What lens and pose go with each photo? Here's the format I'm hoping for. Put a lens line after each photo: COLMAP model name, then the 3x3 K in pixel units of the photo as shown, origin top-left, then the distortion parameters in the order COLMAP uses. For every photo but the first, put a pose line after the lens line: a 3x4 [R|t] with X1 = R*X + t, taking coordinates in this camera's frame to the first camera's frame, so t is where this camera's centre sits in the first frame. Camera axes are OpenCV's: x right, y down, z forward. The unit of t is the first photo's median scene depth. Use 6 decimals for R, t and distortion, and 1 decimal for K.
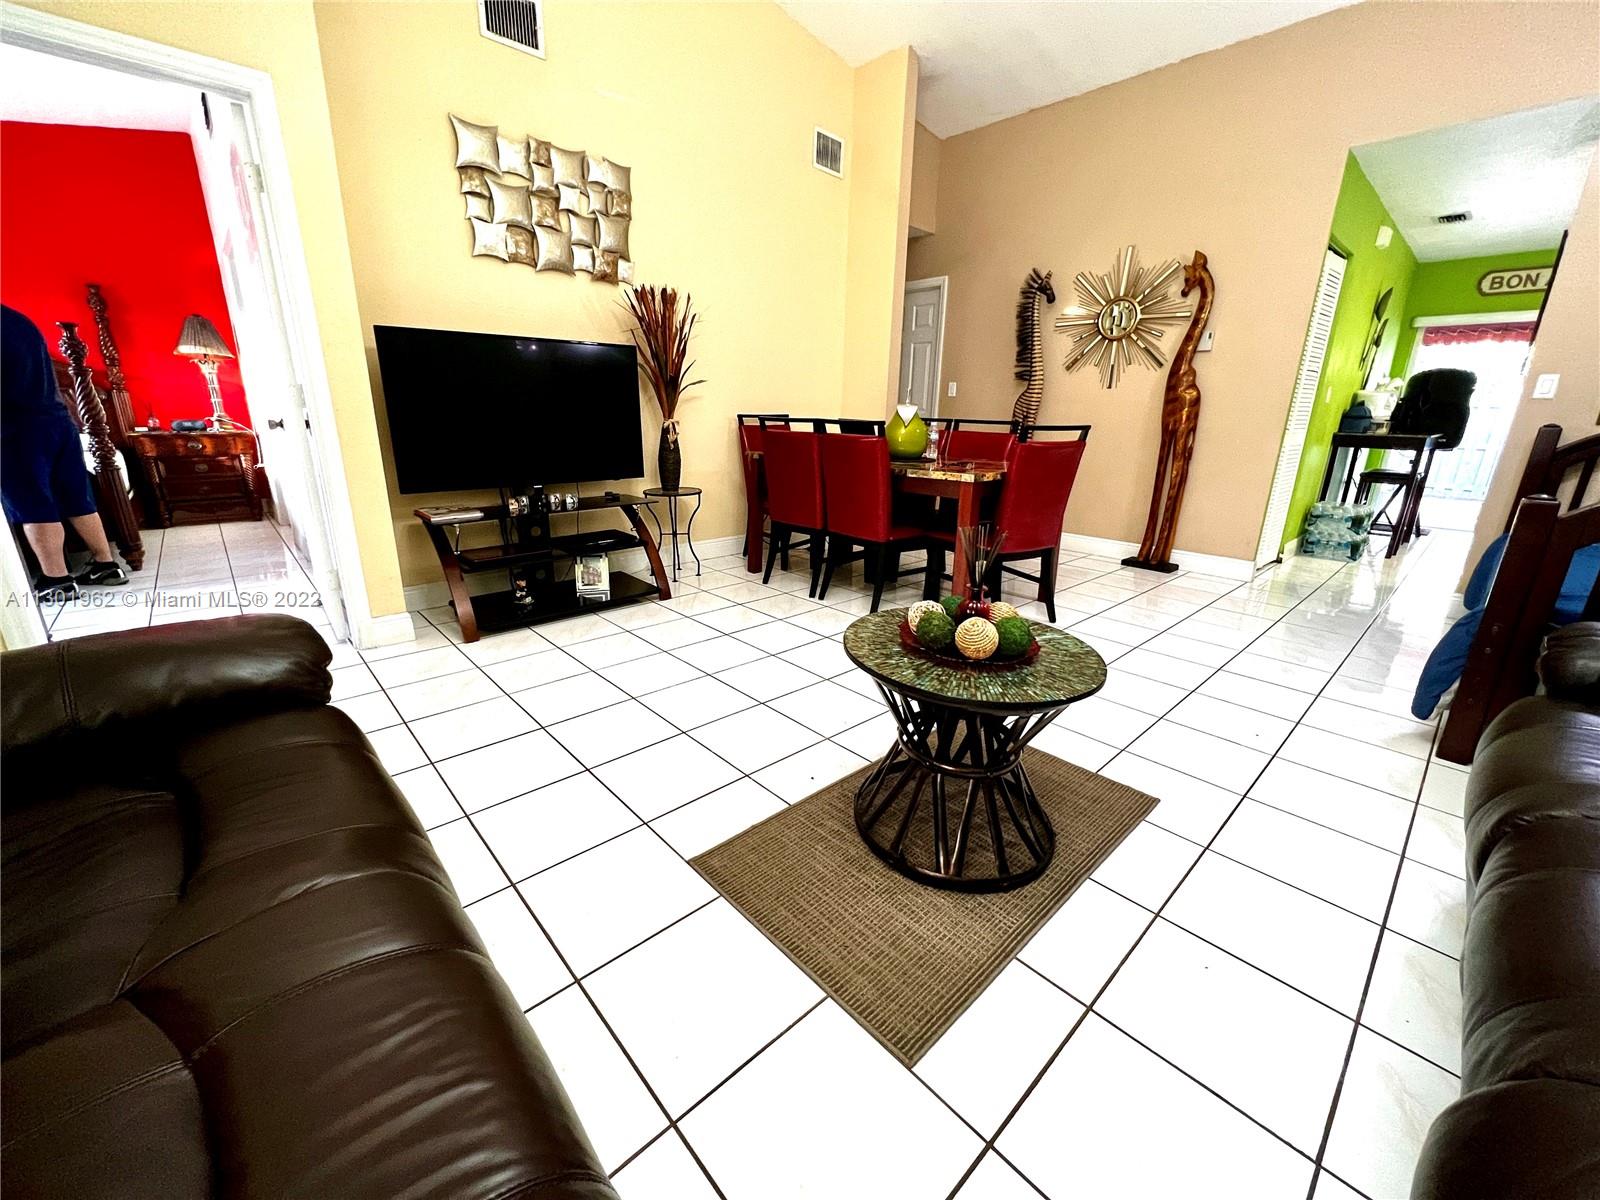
lens RADIAL K [[636.3, 0, 798.9], [0, 636.3, 595.7], [0, 0, 1]] dist [-0.003104, 0.000340]
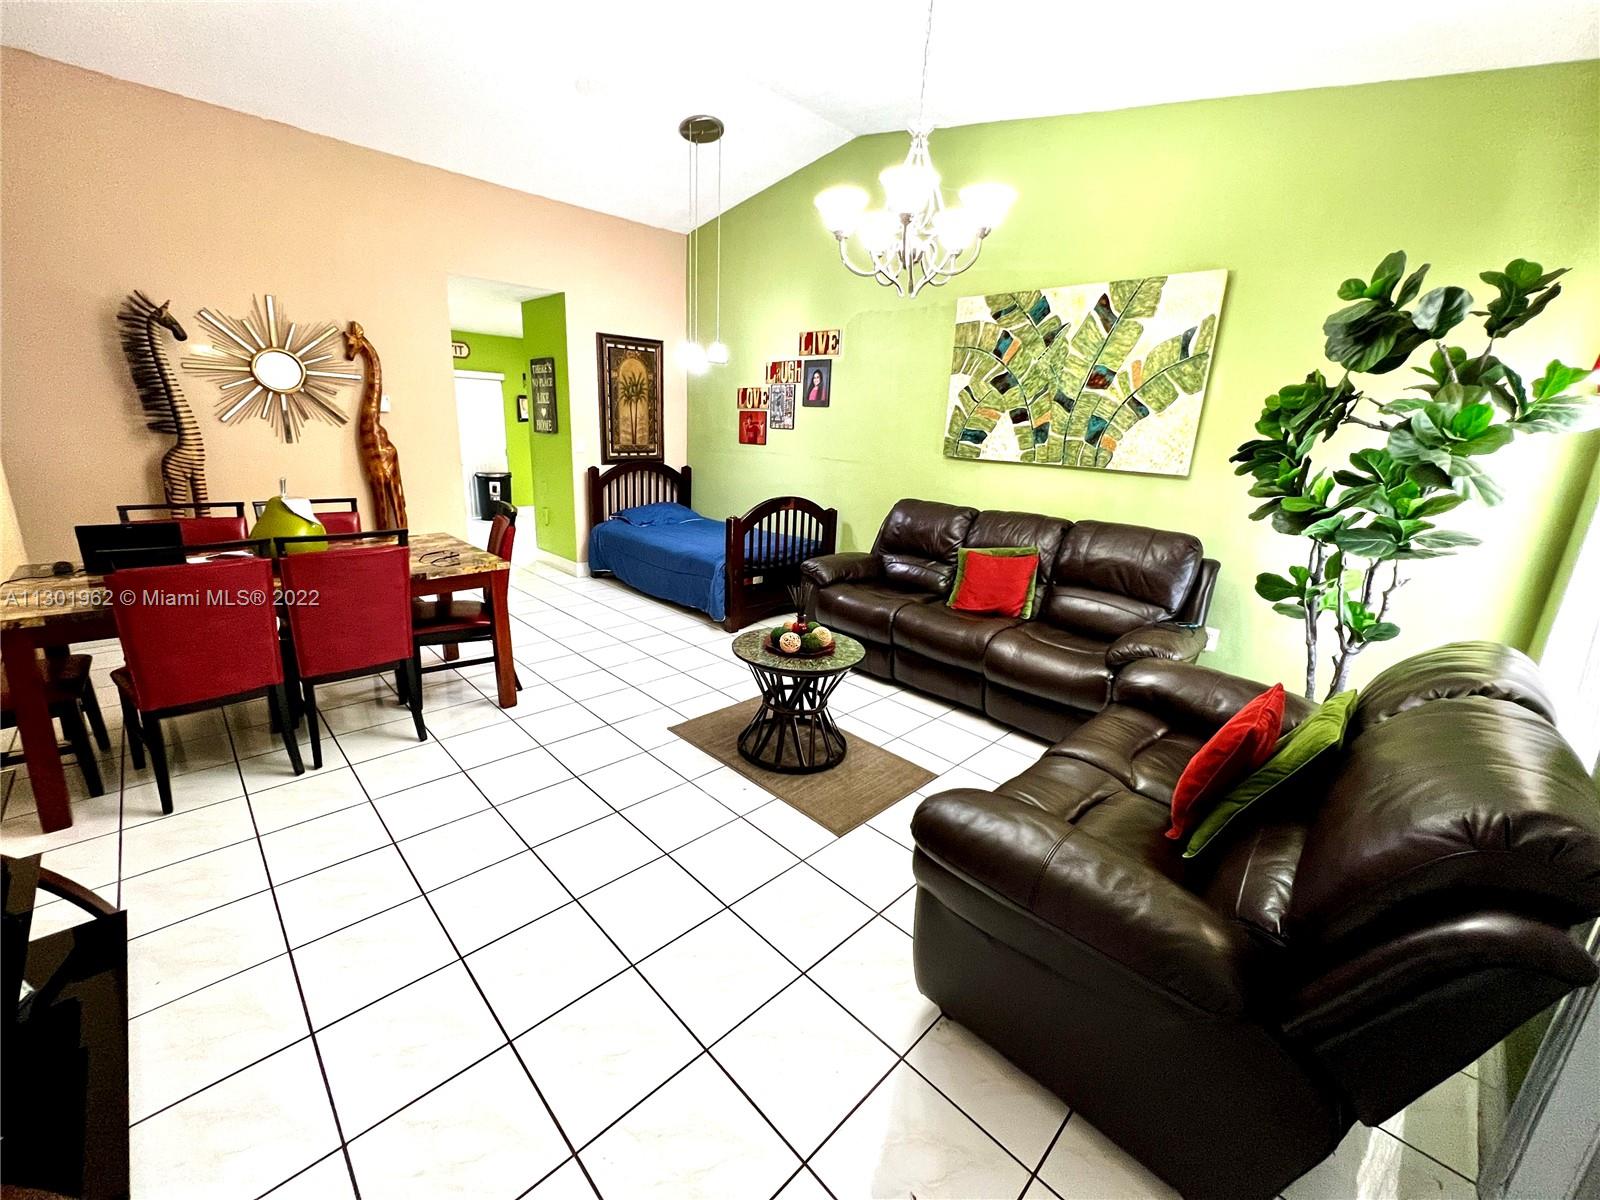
lens RADIAL K [[636.3, 0, 799.9], [0, 636.3, 598.1], [0, 0, 1]] dist [-0.003104, 0.000340]
pose [[-0.039334, -0.274086, 0.960901, -0.529345], [0.246076, 0.929371, 0.275165, -0.199672], [-0.968452, 0.247278, 0.030890, 0.322327]]
